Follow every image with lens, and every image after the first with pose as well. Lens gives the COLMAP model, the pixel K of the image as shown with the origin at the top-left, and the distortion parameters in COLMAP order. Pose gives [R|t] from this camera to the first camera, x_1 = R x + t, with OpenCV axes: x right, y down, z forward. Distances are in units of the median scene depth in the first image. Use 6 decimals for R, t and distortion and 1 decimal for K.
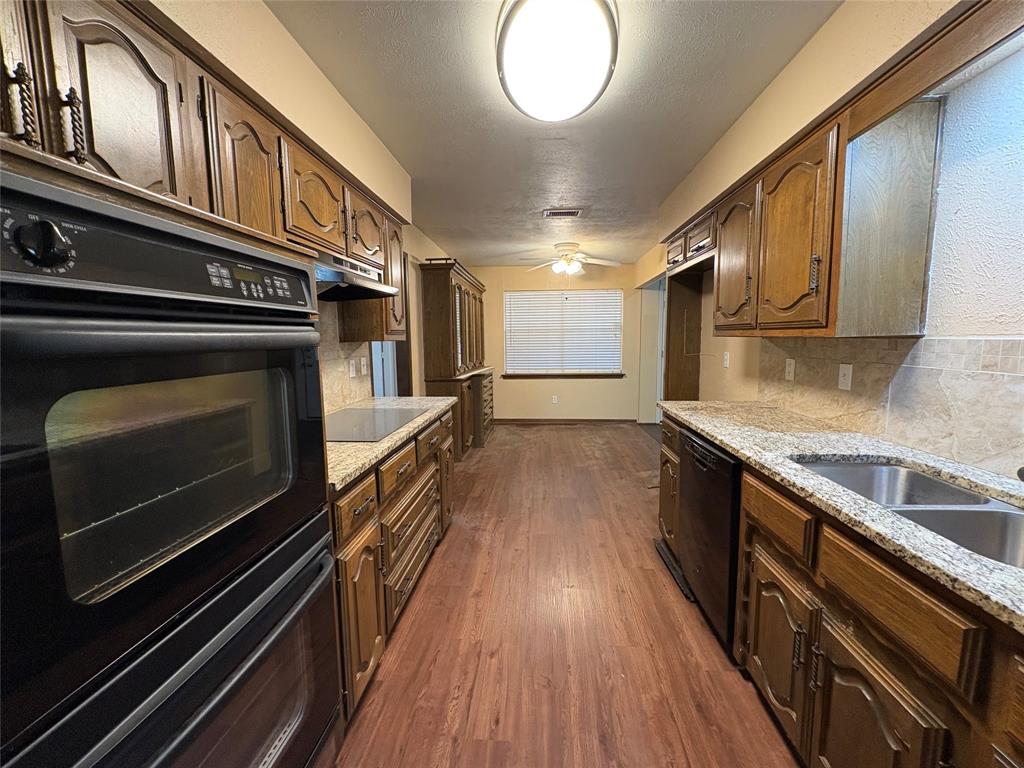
lens RADIAL K [[411.1, 0, 512.0], [0, 411.1, 384.0], [0, 0, 1]] dist [0.001992, 0.000167]
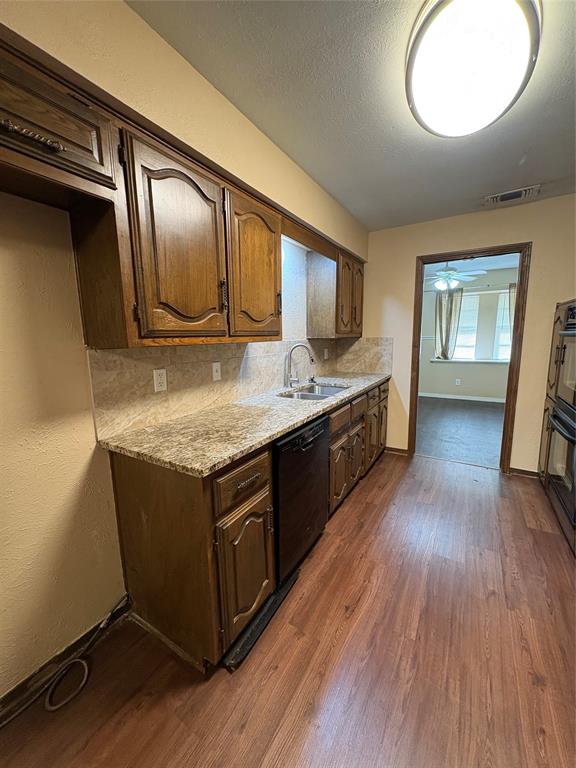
lens RADIAL K [[308.3, 0, 288.0], [0, 308.3, 384.0], [0, 0, 1]] dist [0.001992, 0.000167]
pose [[-0.893967, -0.043647, 0.446002, 0.107038], [0.079594, 0.963957, 0.253873, -0.213761], [-0.441007, 0.262453, -0.858272, 1.723471]]
